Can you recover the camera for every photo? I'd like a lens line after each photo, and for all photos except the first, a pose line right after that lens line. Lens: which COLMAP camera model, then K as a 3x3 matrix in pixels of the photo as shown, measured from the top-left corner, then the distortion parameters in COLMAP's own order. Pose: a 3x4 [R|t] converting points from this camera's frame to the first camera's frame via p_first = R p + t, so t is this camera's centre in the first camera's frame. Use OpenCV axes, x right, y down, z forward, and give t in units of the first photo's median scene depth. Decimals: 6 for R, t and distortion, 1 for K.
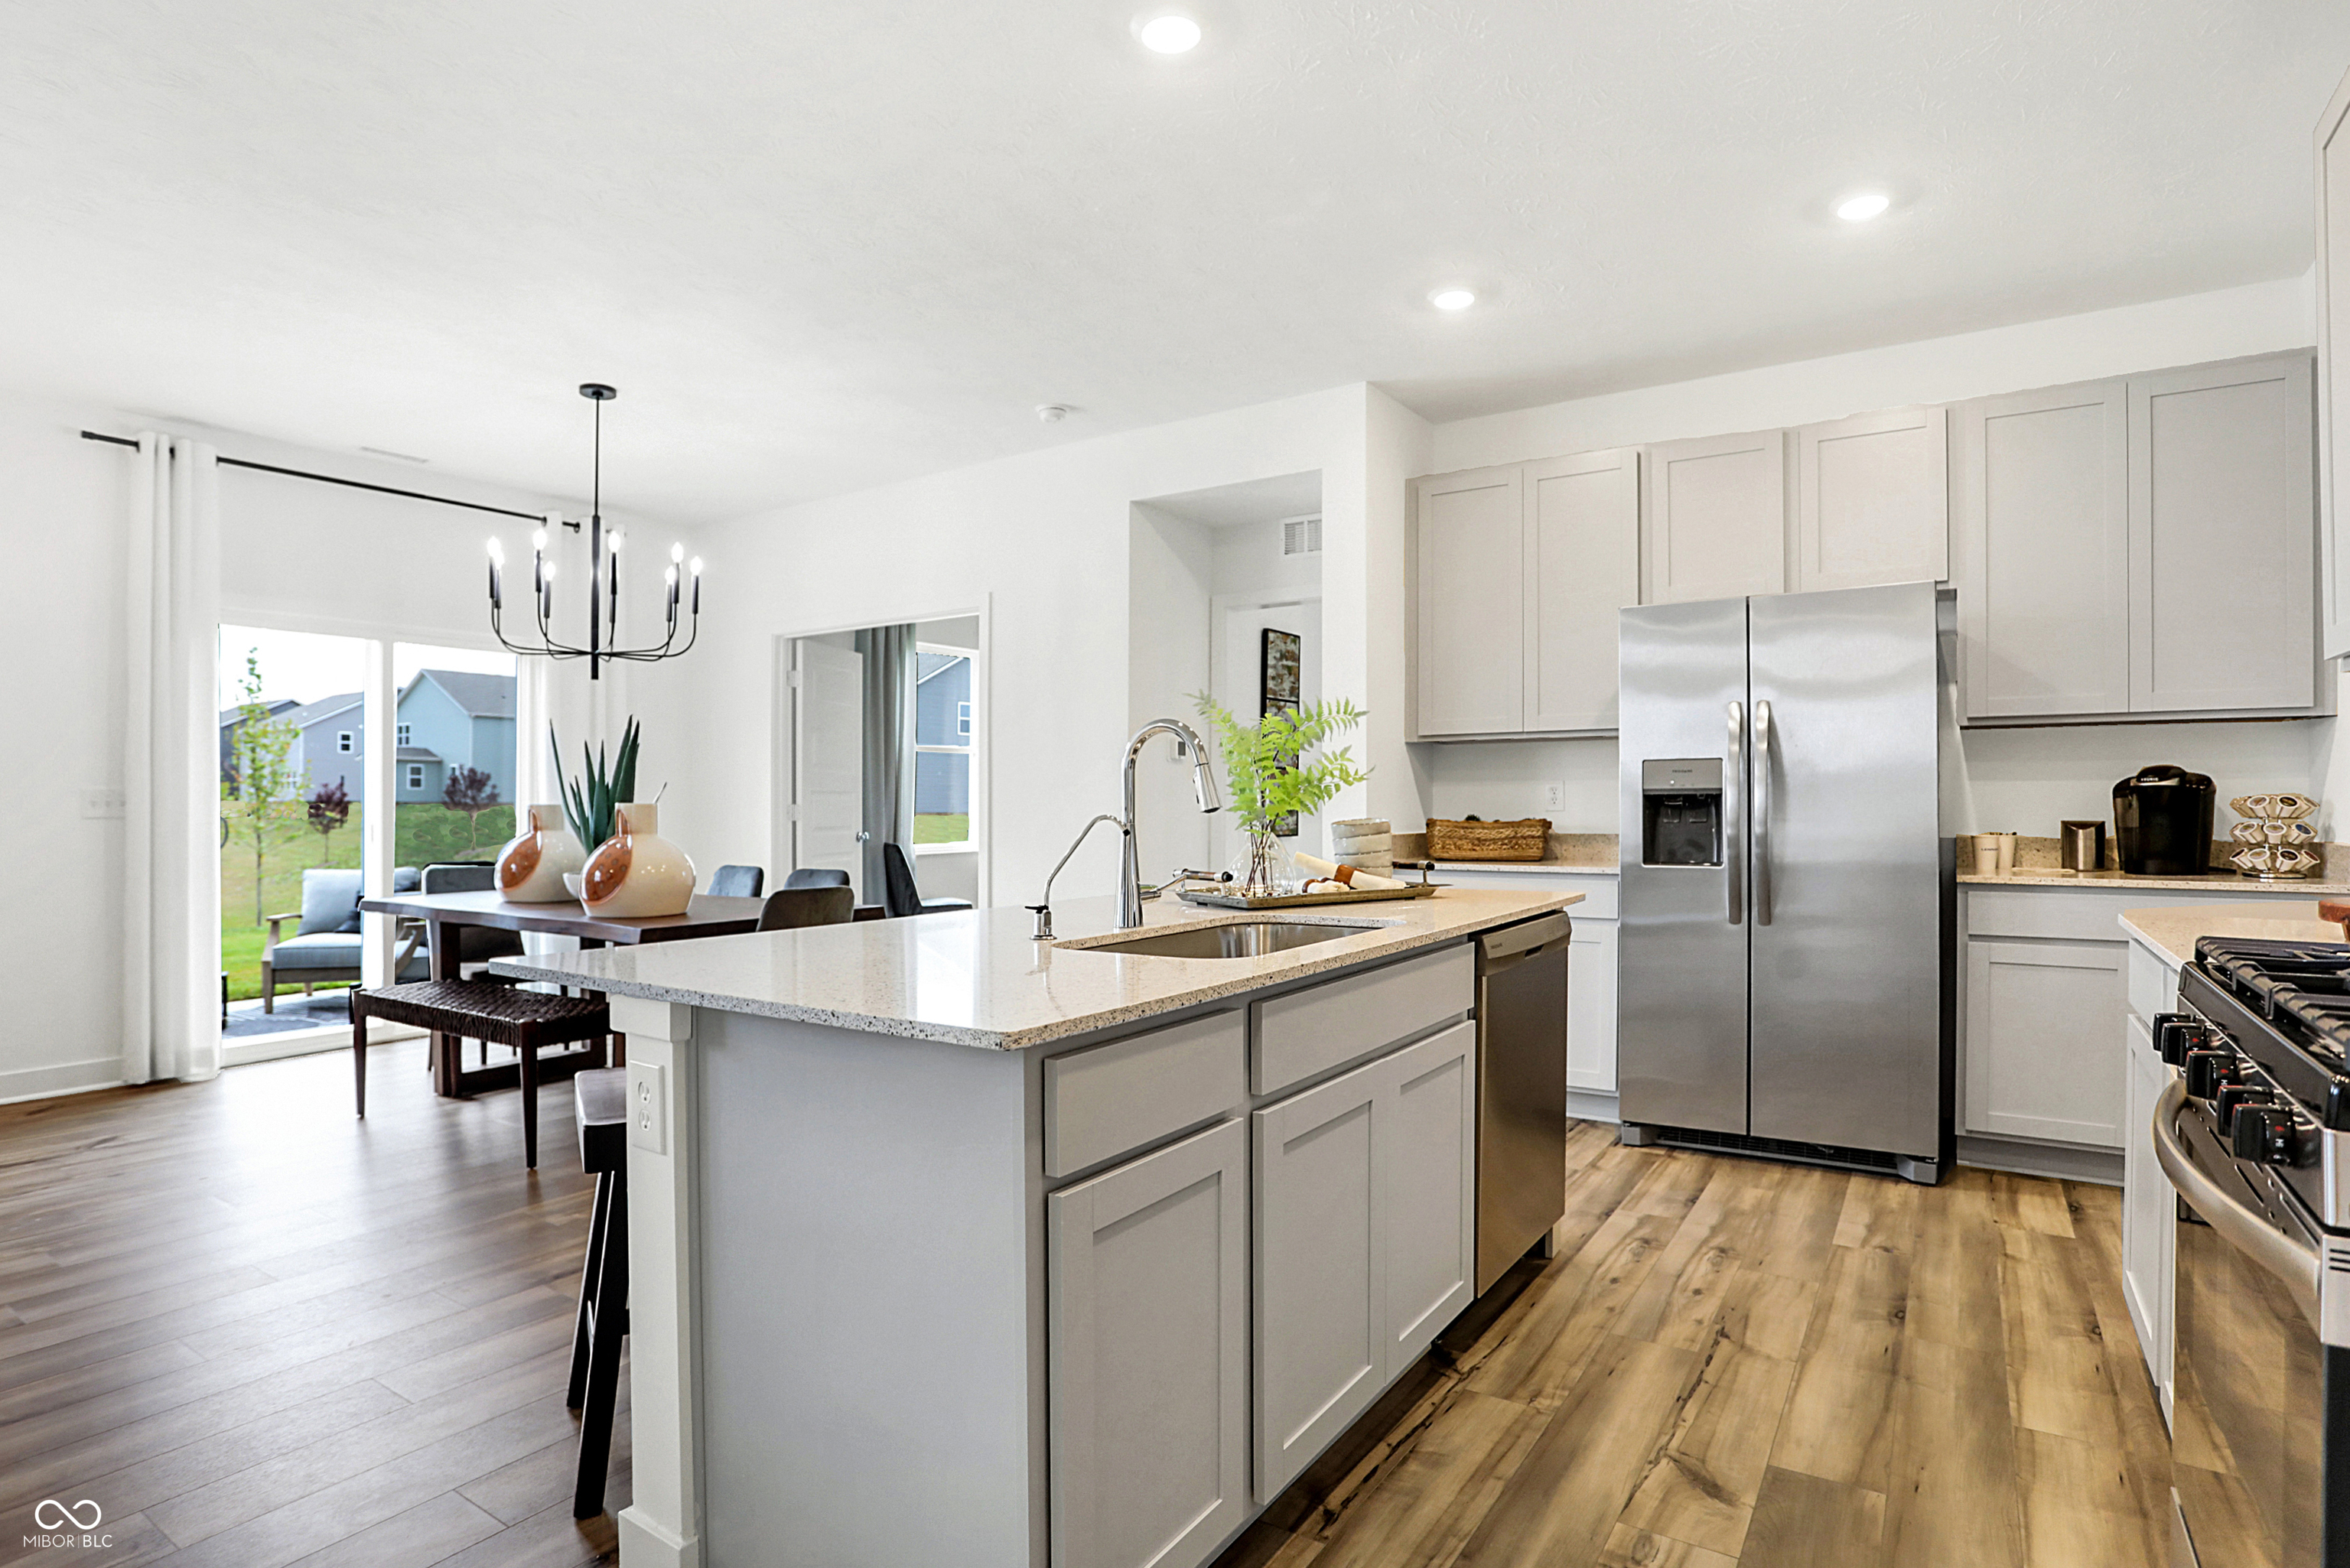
lens RADIAL K [[1195.1, 0, 1176.3], [0, 1195.1, 833.0], [0, 0, 1]] dist [-0.003617, -0.000066]
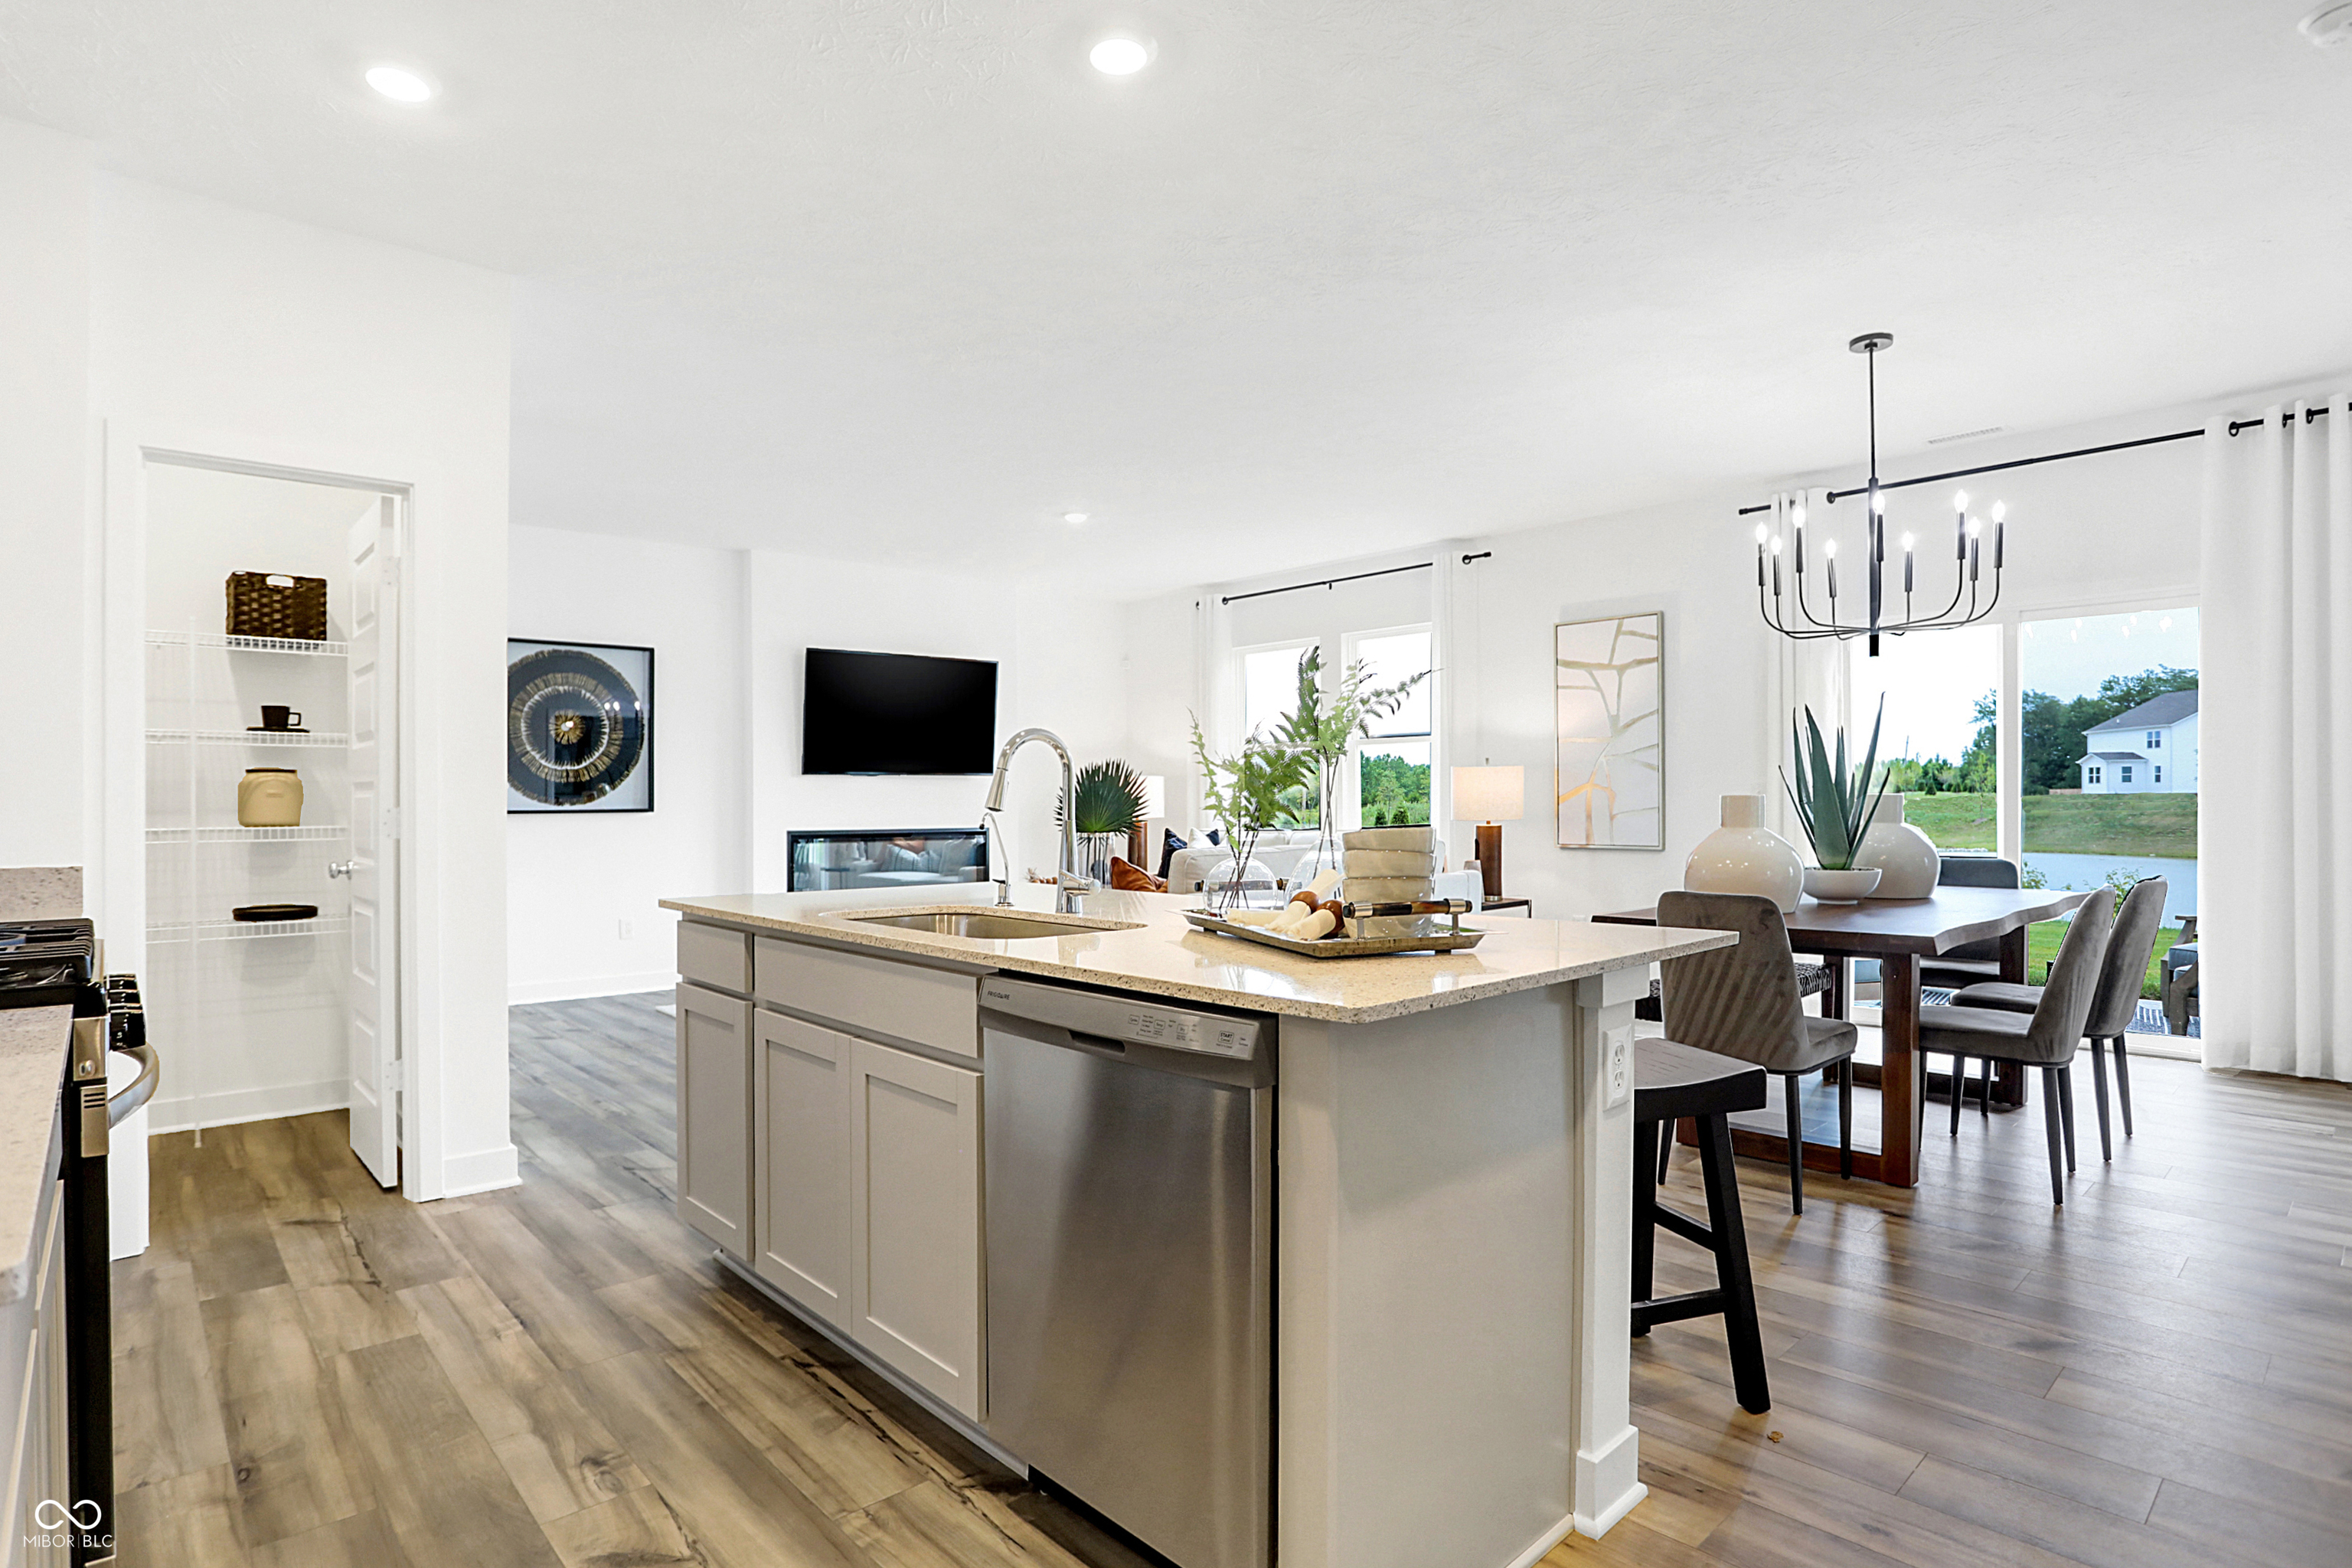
lens RADIAL K [[1196.2, 0, 1175.6], [0, 1196.2, 792.1], [0, 0, 1]] dist [-0.003617, -0.000066]
pose [[-0.249730, -0.007835, -0.968284, 1.188060], [0.001107, 0.999964, -0.008377, -0.039224], [0.968315, -0.003164, -0.249713, 1.576562]]
